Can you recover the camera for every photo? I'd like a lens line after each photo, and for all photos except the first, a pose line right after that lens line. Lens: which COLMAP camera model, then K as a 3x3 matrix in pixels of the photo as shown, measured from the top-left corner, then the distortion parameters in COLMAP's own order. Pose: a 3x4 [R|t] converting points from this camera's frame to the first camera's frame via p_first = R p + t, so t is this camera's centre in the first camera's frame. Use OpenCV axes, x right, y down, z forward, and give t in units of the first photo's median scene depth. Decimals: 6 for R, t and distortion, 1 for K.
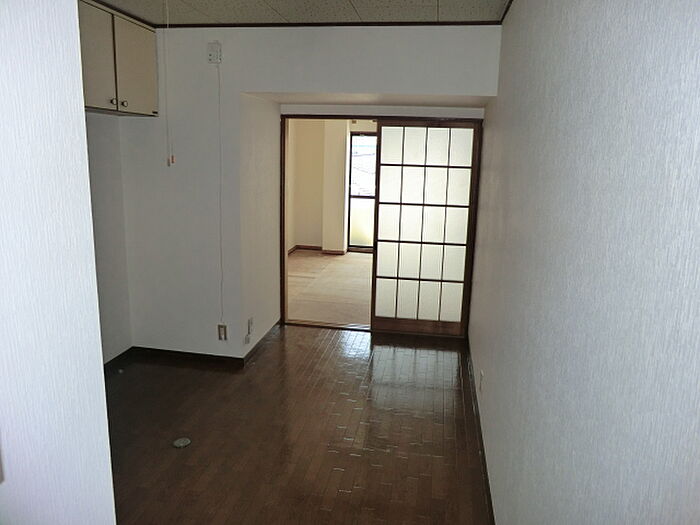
lens RADIAL K [[491.3, 0, 342.9], [0, 491.3, 239.3], [0, 0, 1]] dist [-0.048184, 0.023144]
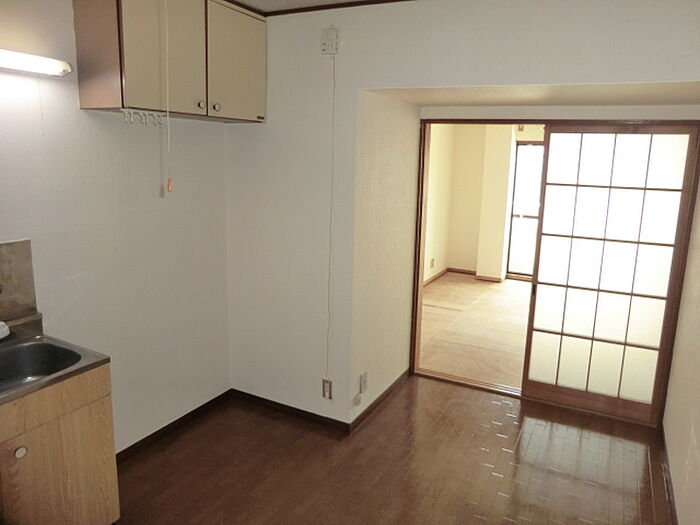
lens RADIAL K [[506.8, 0, 361.0], [0, 506.8, 251.8], [0, 0, 1]] dist [-0.092402, 0.099850]
pose [[0.958883, 0.052336, -0.278934, 0.022776], [-0.052283, 0.998603, 0.007633, -0.037086], [0.278944, 0.007264, 0.960280, 0.176643]]
